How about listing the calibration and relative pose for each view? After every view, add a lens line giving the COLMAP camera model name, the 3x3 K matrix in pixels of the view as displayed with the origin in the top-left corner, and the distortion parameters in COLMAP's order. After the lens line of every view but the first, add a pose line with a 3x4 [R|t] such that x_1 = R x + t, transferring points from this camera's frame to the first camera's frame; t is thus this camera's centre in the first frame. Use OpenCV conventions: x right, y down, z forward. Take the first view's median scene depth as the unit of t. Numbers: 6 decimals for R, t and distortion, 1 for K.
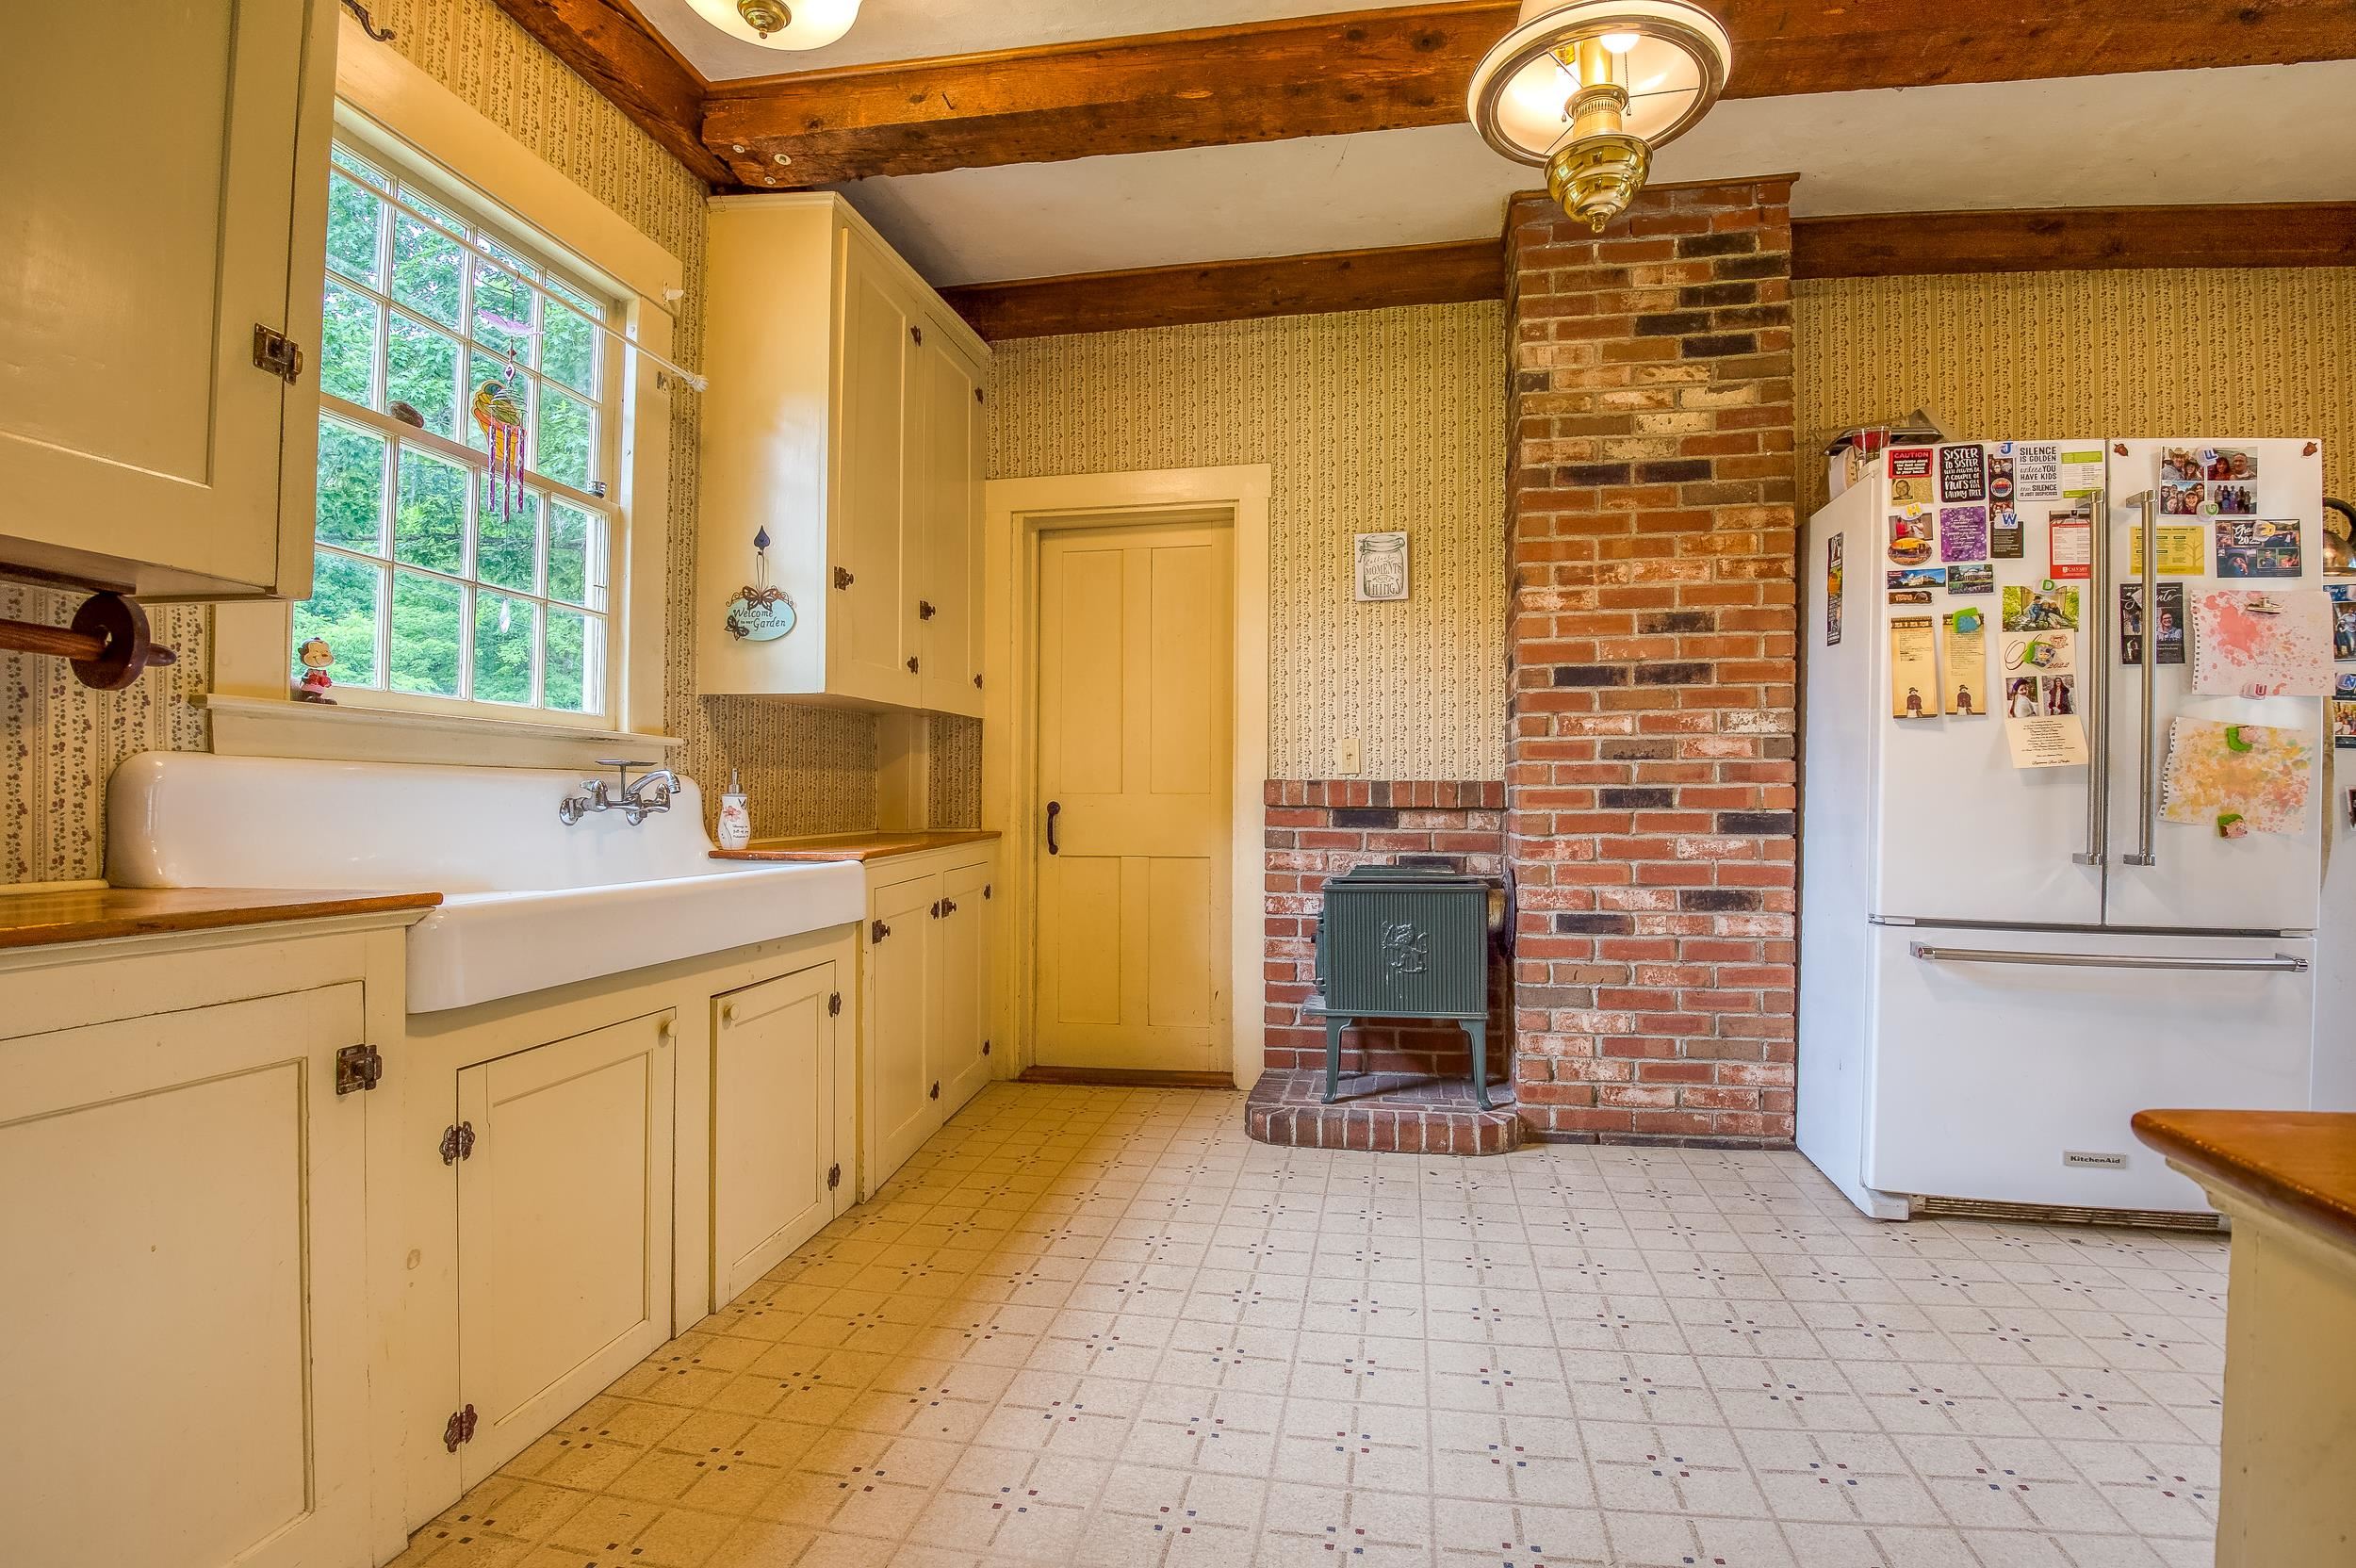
lens RADIAL K [[1082.8, 0, 1213.3], [0, 1082.8, 780.1], [0, 0, 1]] dist [-0.001099, -0.023579]
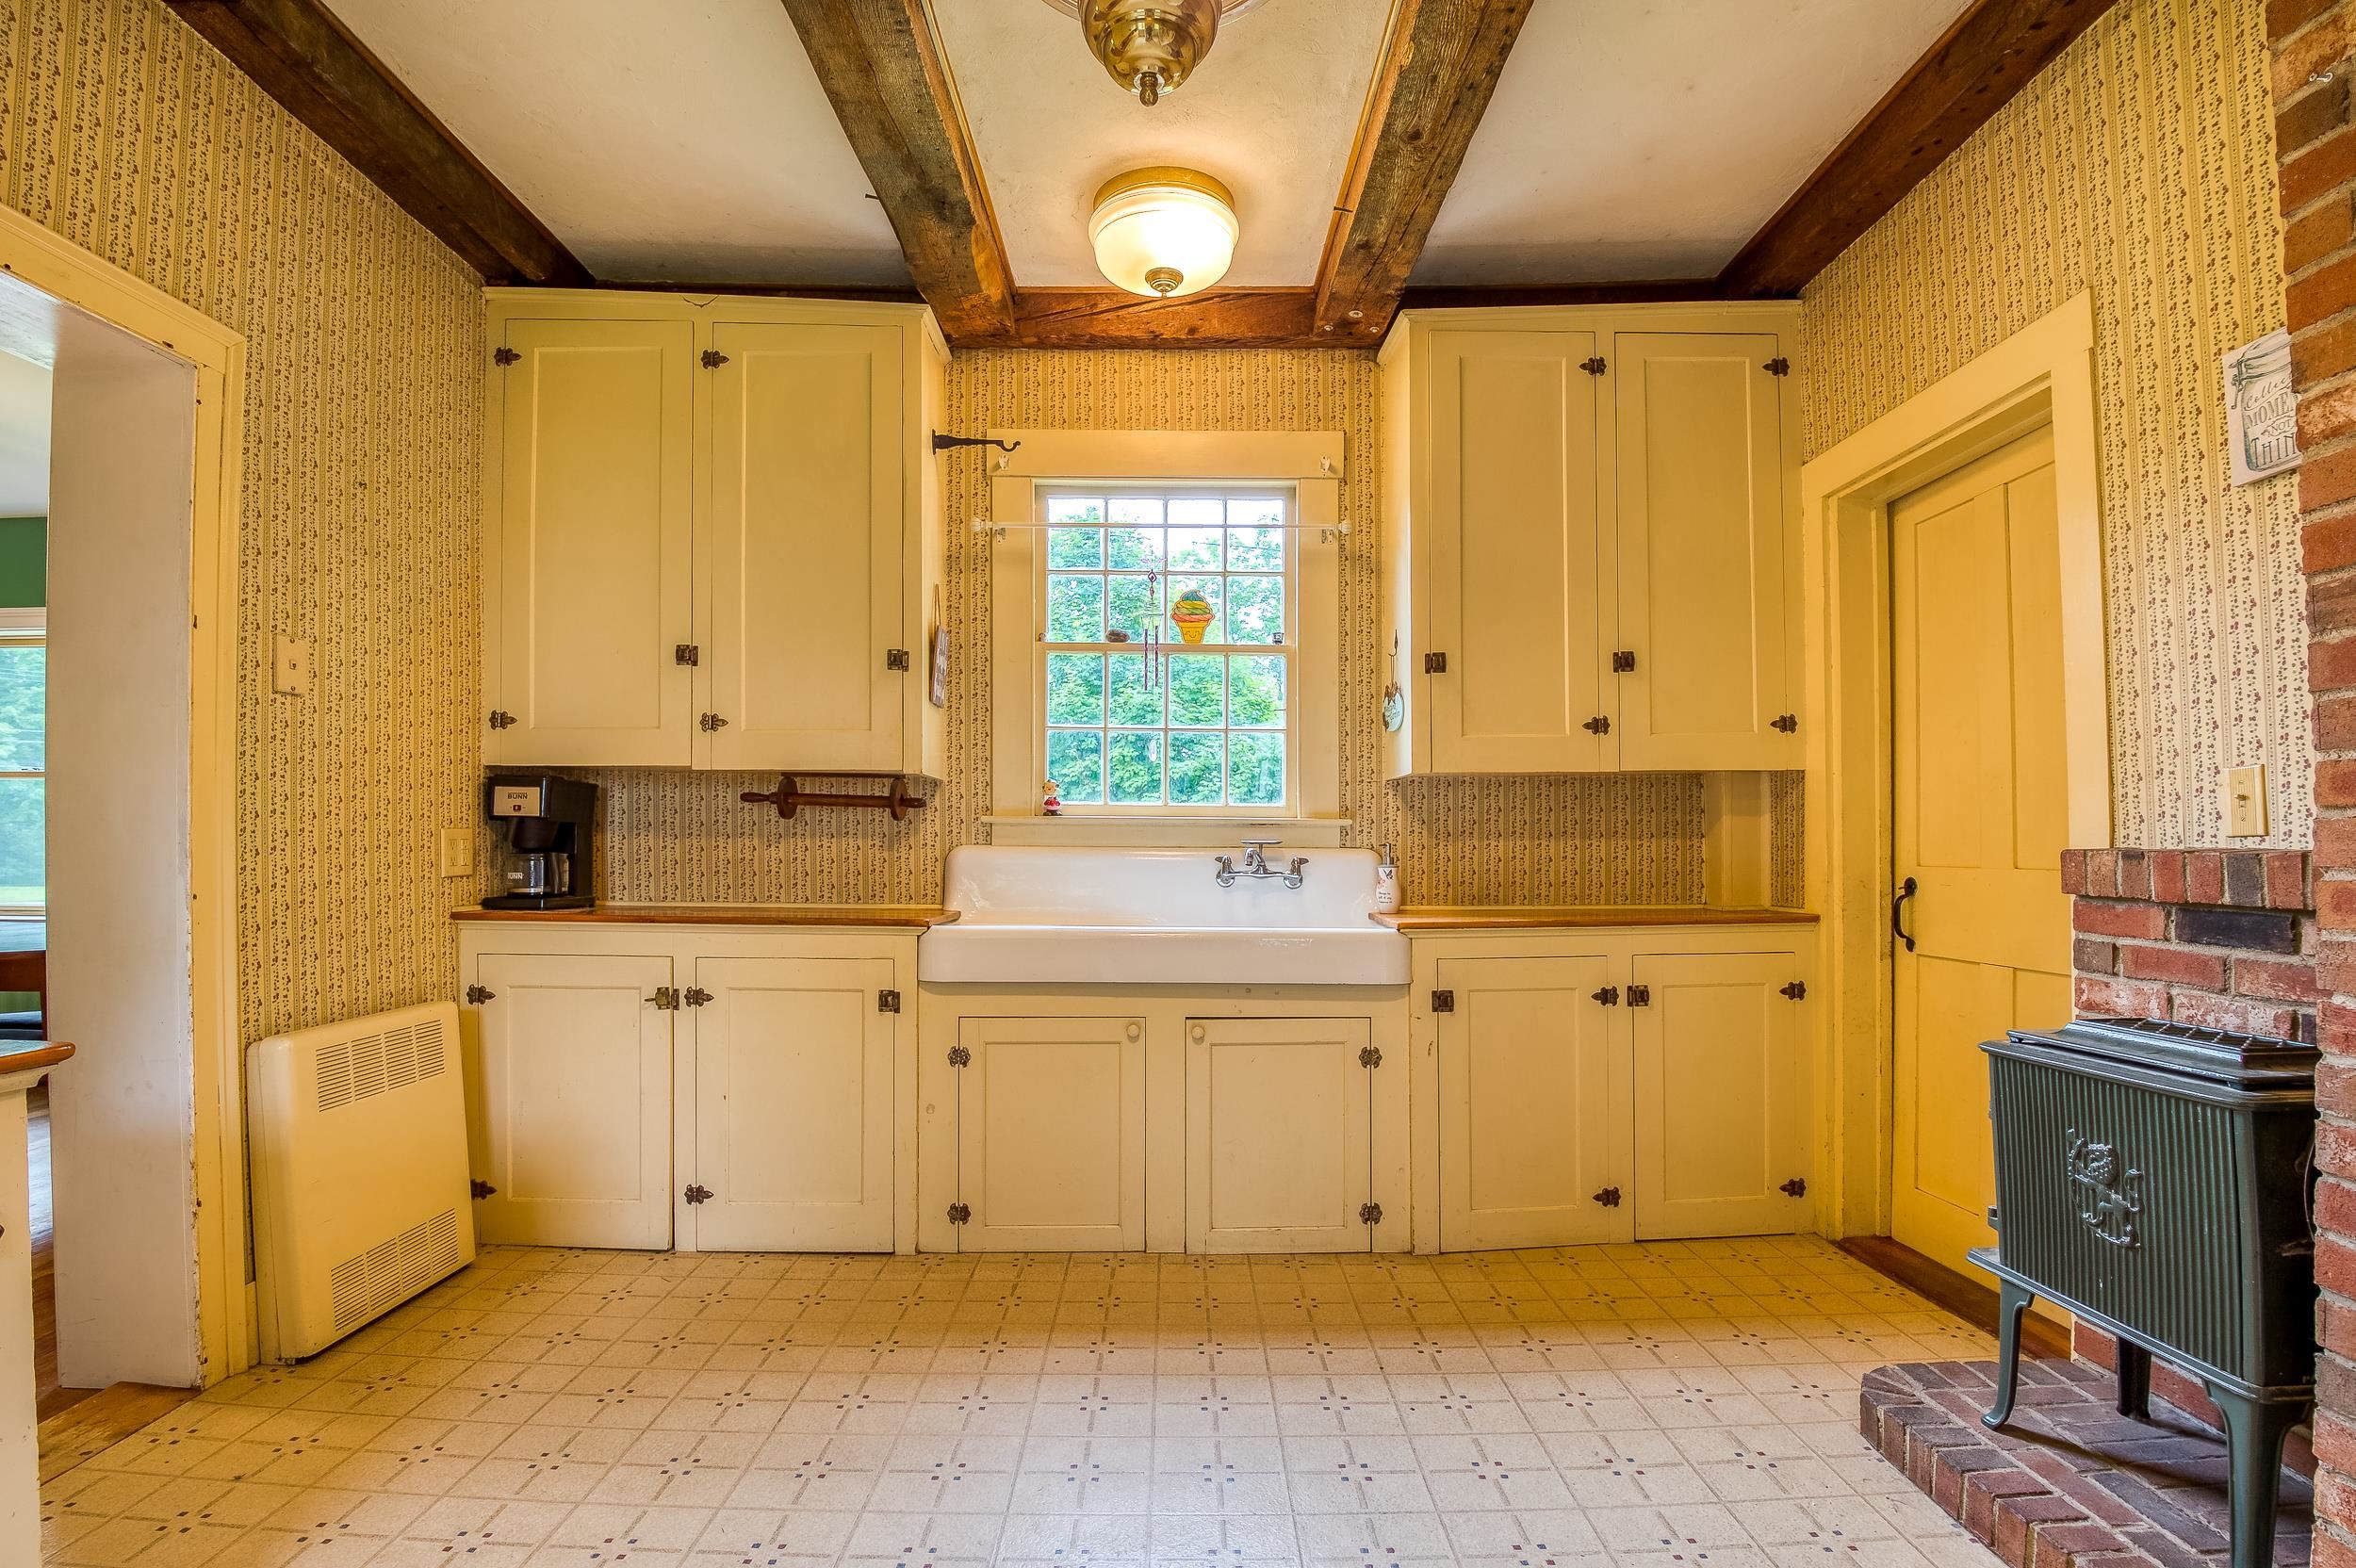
lens RADIAL K [[1116.2, 0, 1195.3], [0, 1116.2, 833.5], [0, 0, 1]] dist [-0.004163, -0.025116]
pose [[0.181182, -0.014023, -0.983350, 0.764983], [0.013690, 0.999837, -0.011735, -0.011248], [0.983354, -0.011336, 0.181345, 0.638343]]
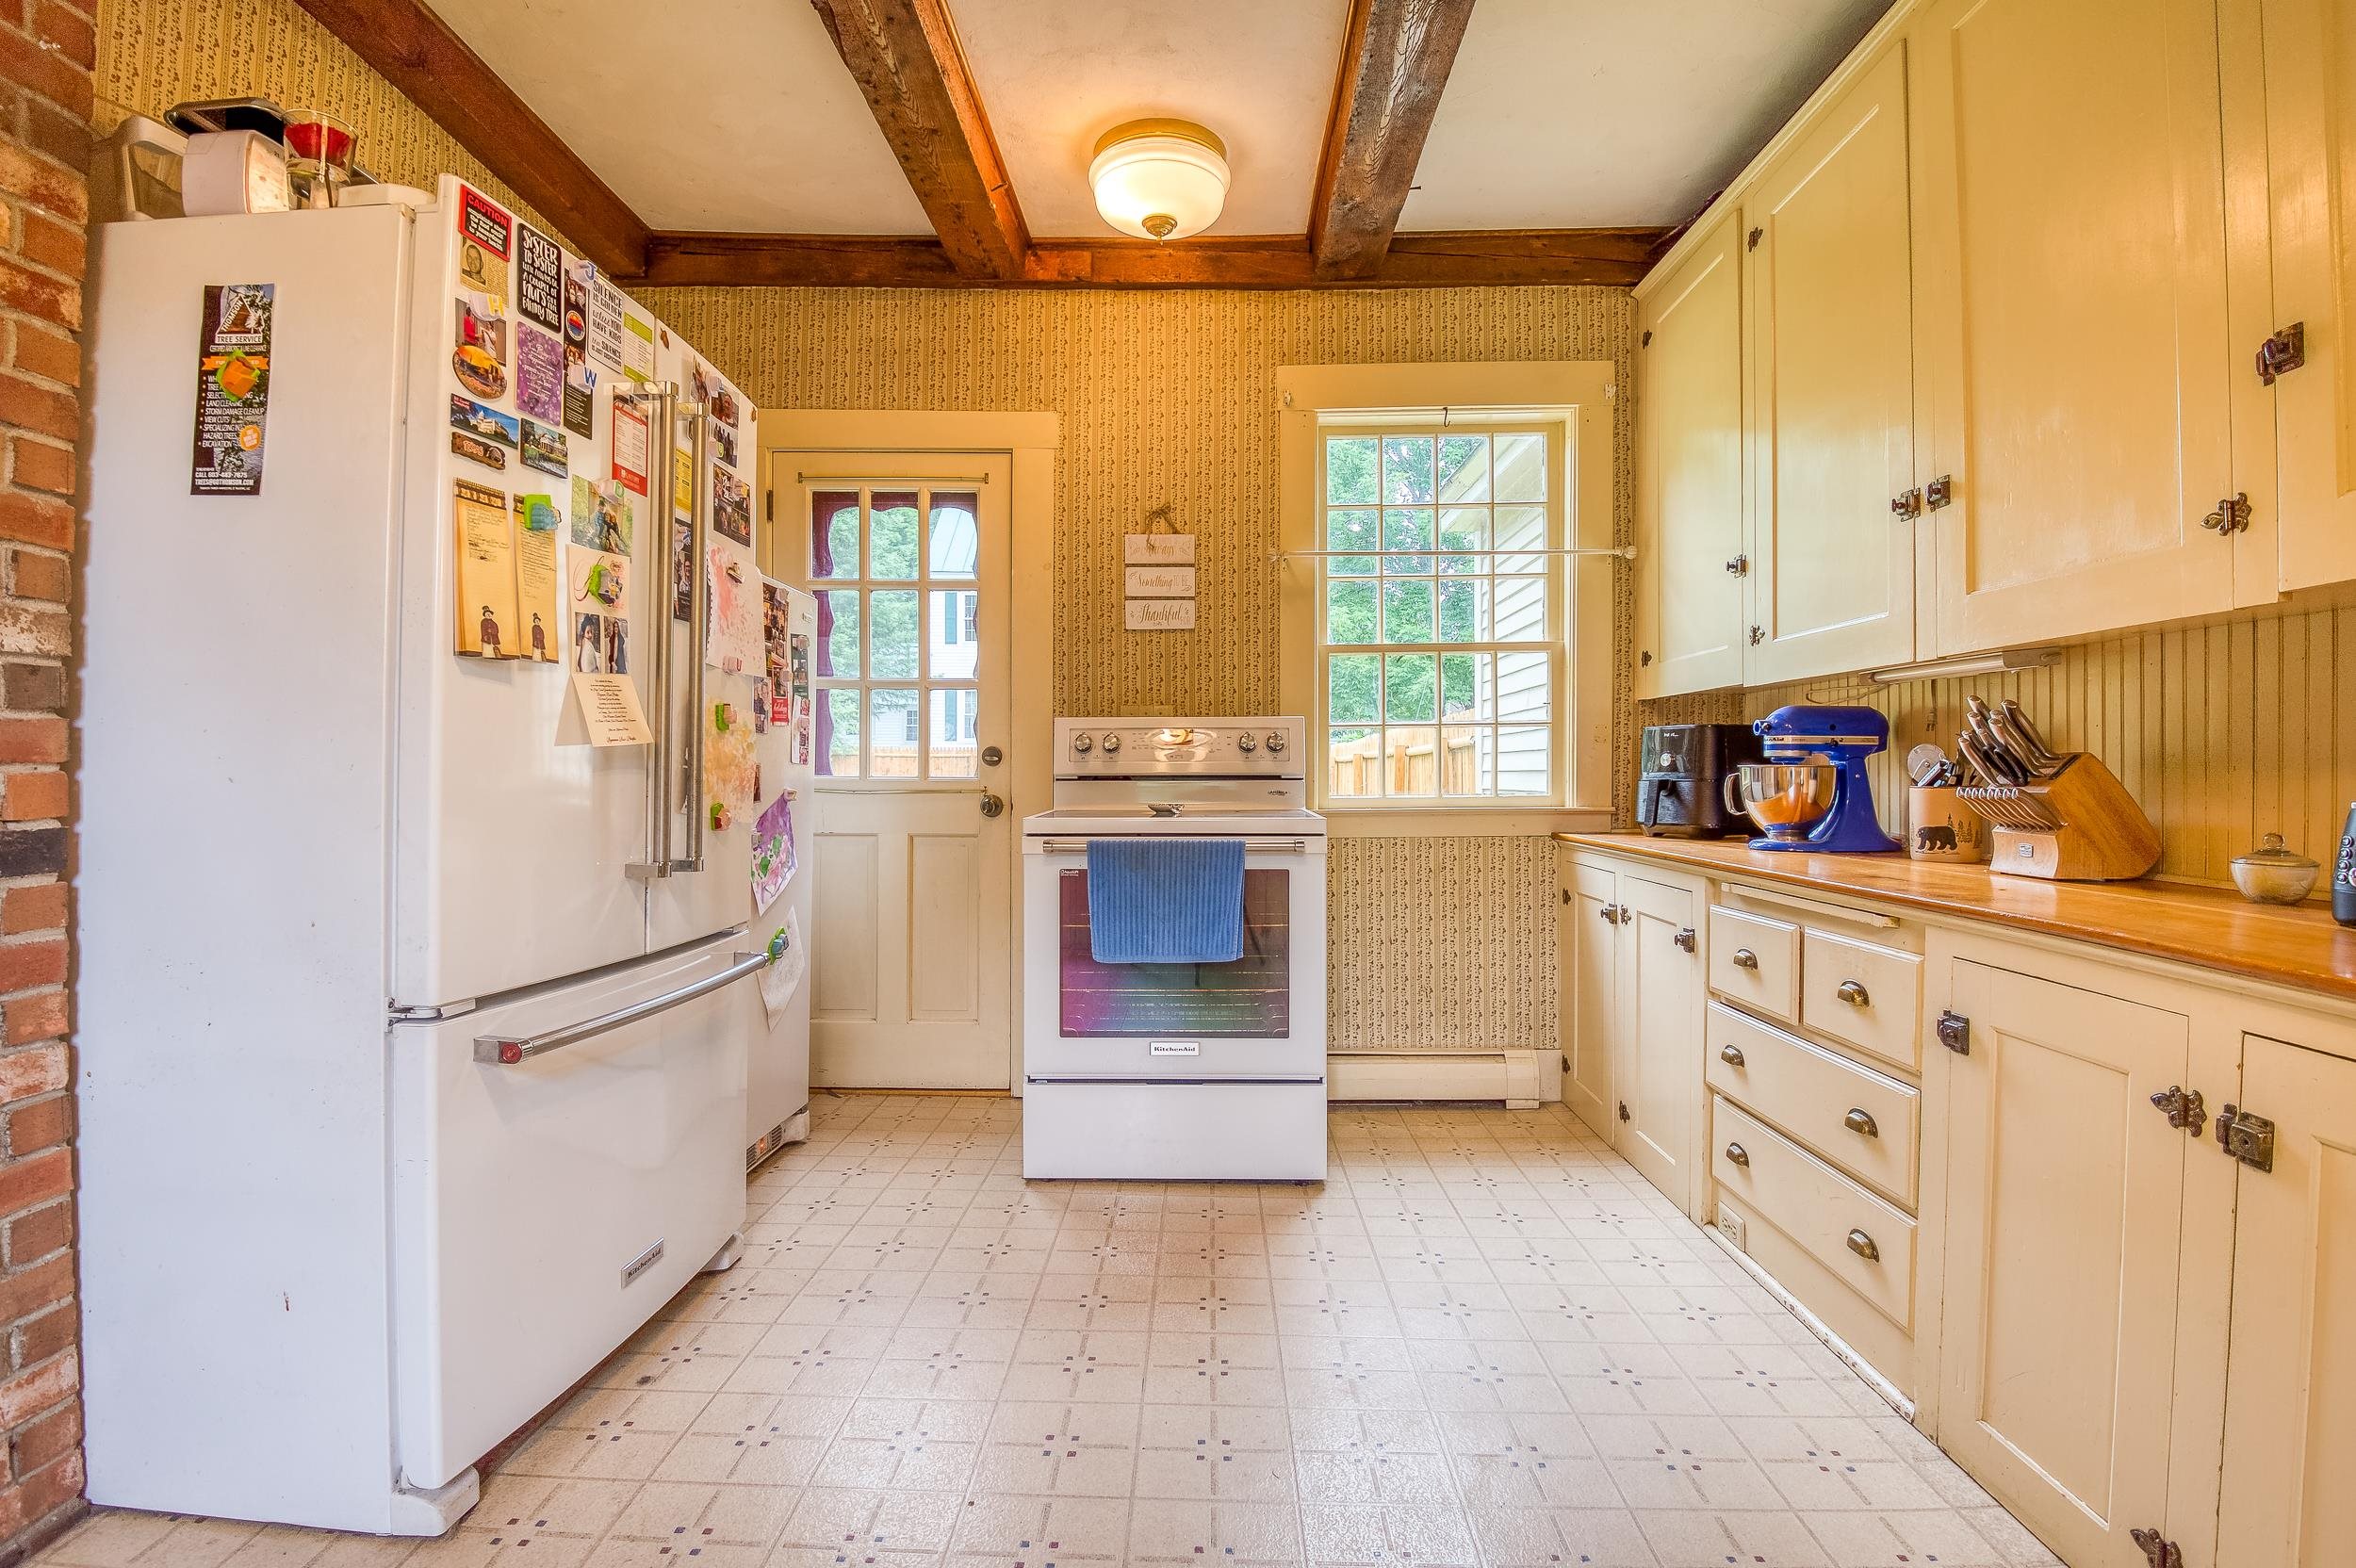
lens RADIAL K [[1106.4, 0, 1178.0], [0, 1106.4, 778.2], [0, 0, 1]] dist [-0.035969, -0.000074]
pose [[-0.136859, -0.014205, 0.990489, 0.008640], [-0.014609, 0.999817, 0.012321, -0.004848], [-0.990483, -0.012784, -0.137041, 0.704654]]
